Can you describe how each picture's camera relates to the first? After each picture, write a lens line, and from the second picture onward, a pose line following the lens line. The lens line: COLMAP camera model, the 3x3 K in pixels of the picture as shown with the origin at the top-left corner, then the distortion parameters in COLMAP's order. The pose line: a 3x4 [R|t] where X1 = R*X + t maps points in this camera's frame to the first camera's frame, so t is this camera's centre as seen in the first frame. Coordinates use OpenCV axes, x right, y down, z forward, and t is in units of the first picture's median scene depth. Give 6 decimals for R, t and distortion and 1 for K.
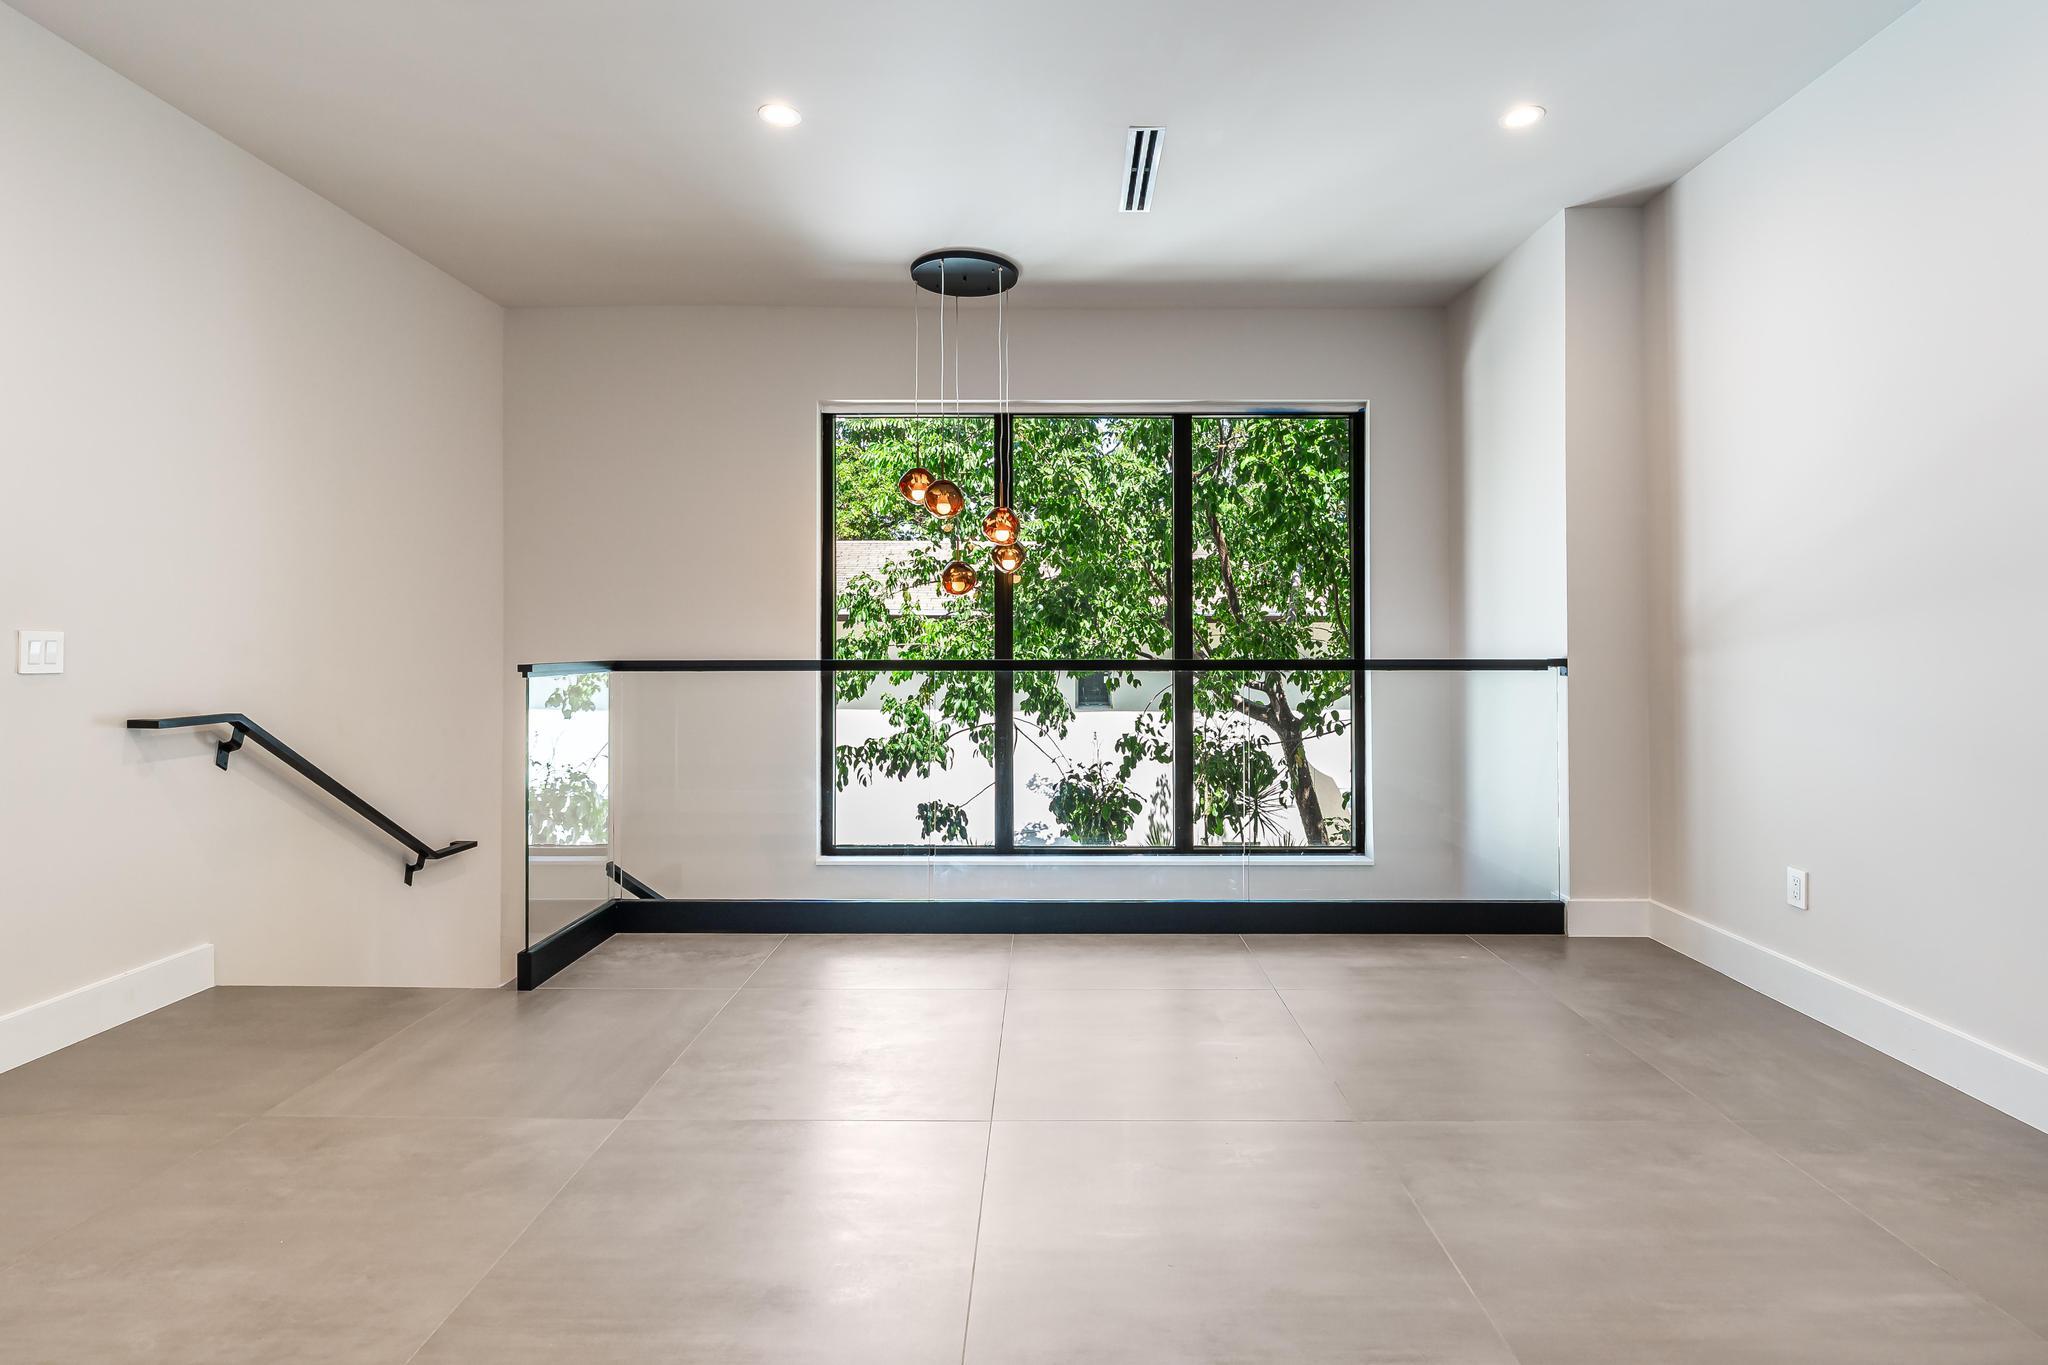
lens RADIAL K [[981.0, 0, 1041.6], [0, 981.0, 629.5], [0, 0, 1]] dist [-0.003585, 0.000888]
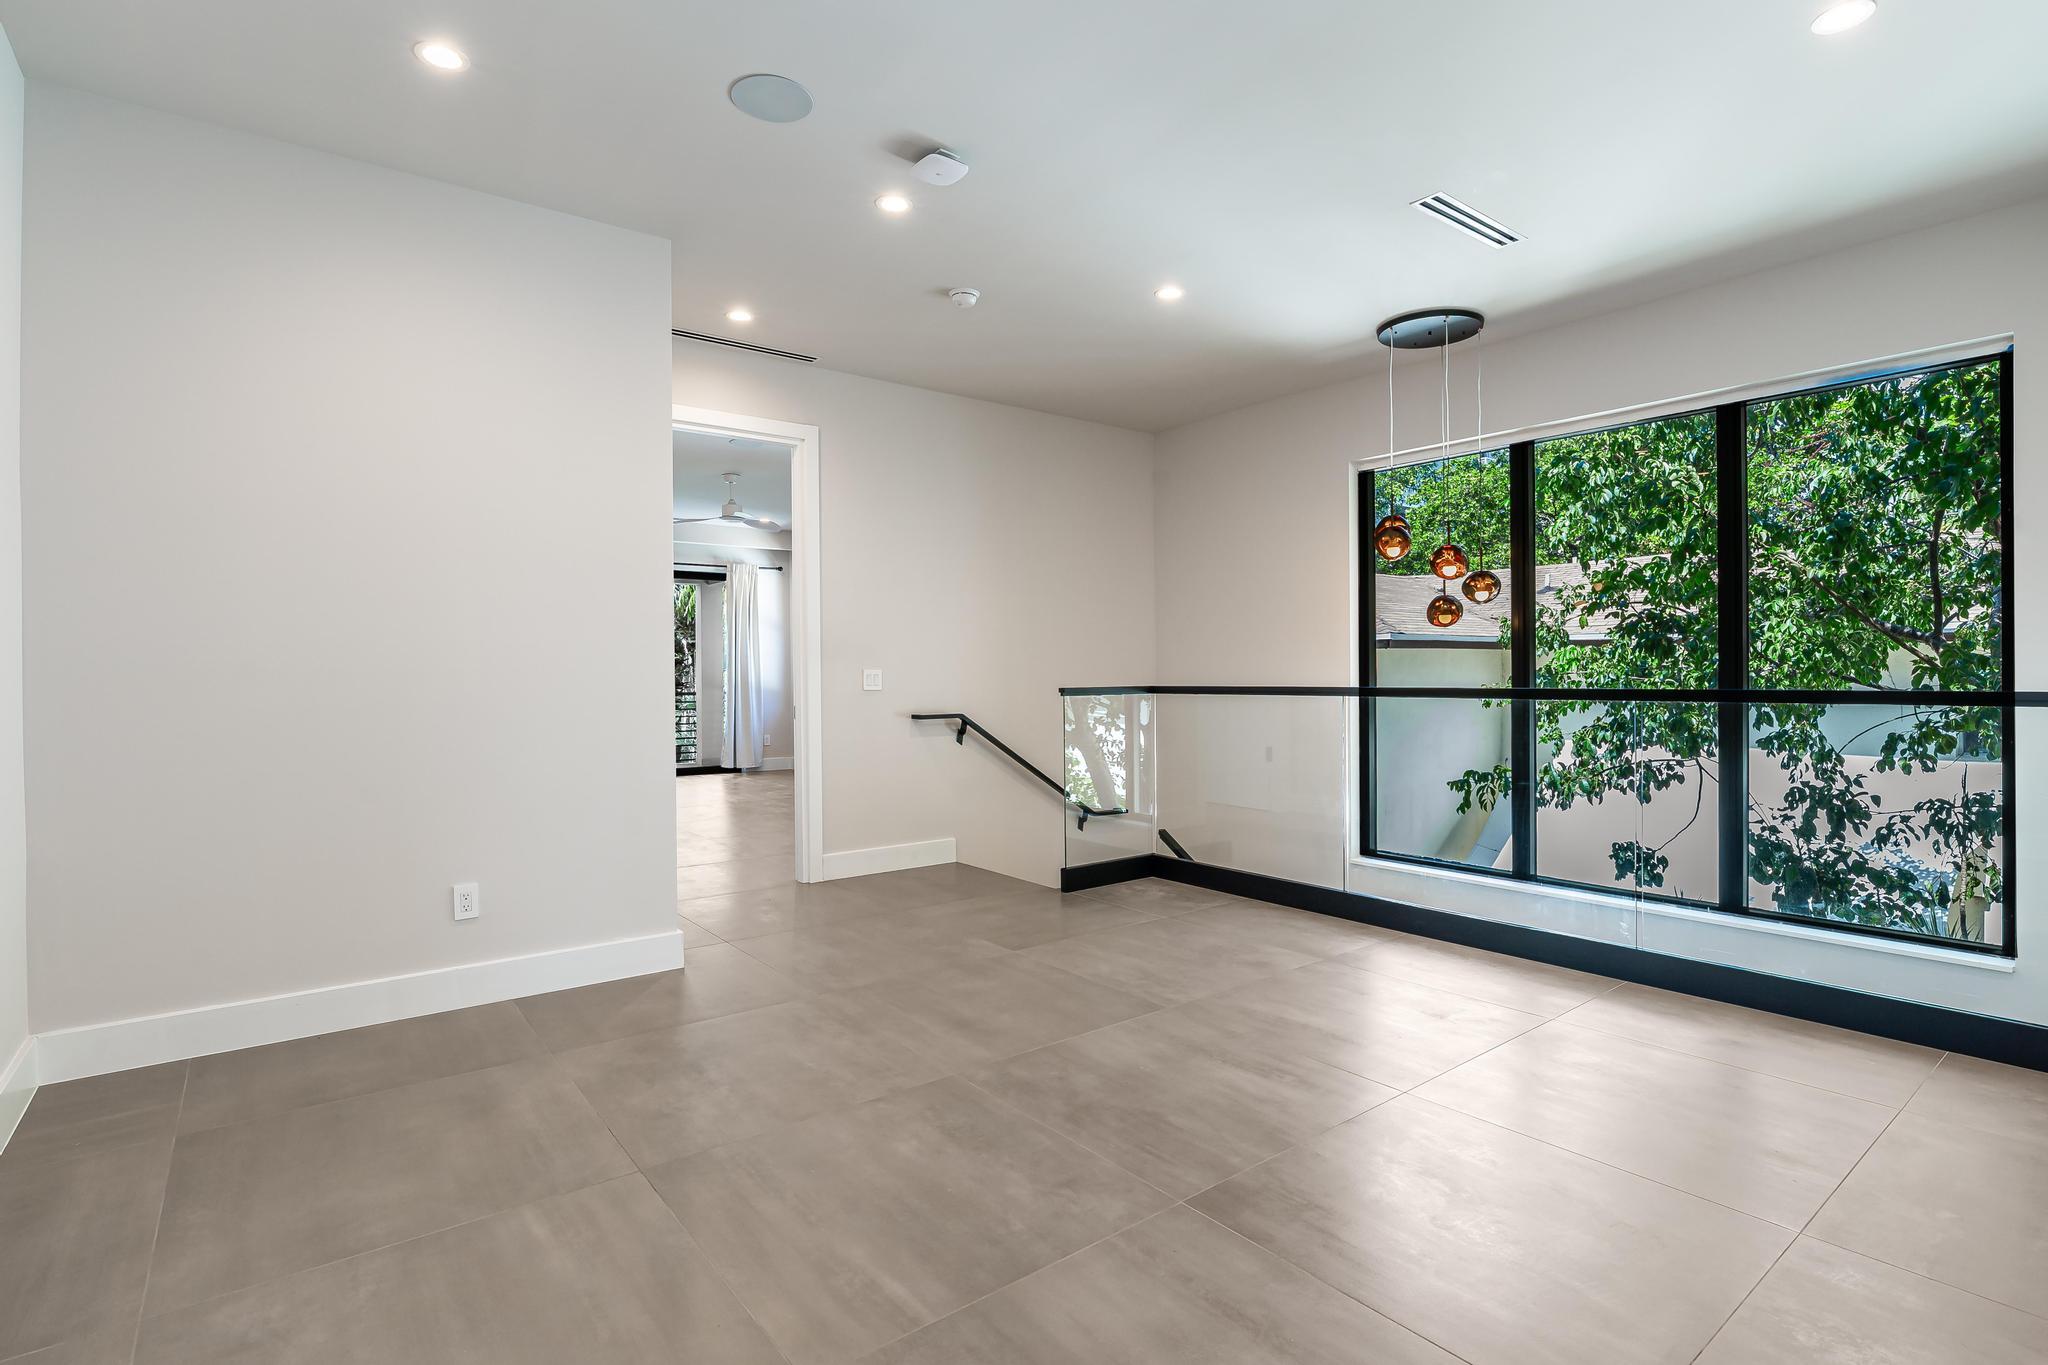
lens RADIAL K [[981.0, 0, 1033.8], [0, 981.0, 681.3], [0, 0, 1]] dist [-0.003585, 0.000888]
pose [[0.626490, 0.003235, -0.779422, 0.483557], [0.016266, 0.999719, 0.017224, -0.002222], [0.779259, -0.023468, 0.626262, -0.021744]]
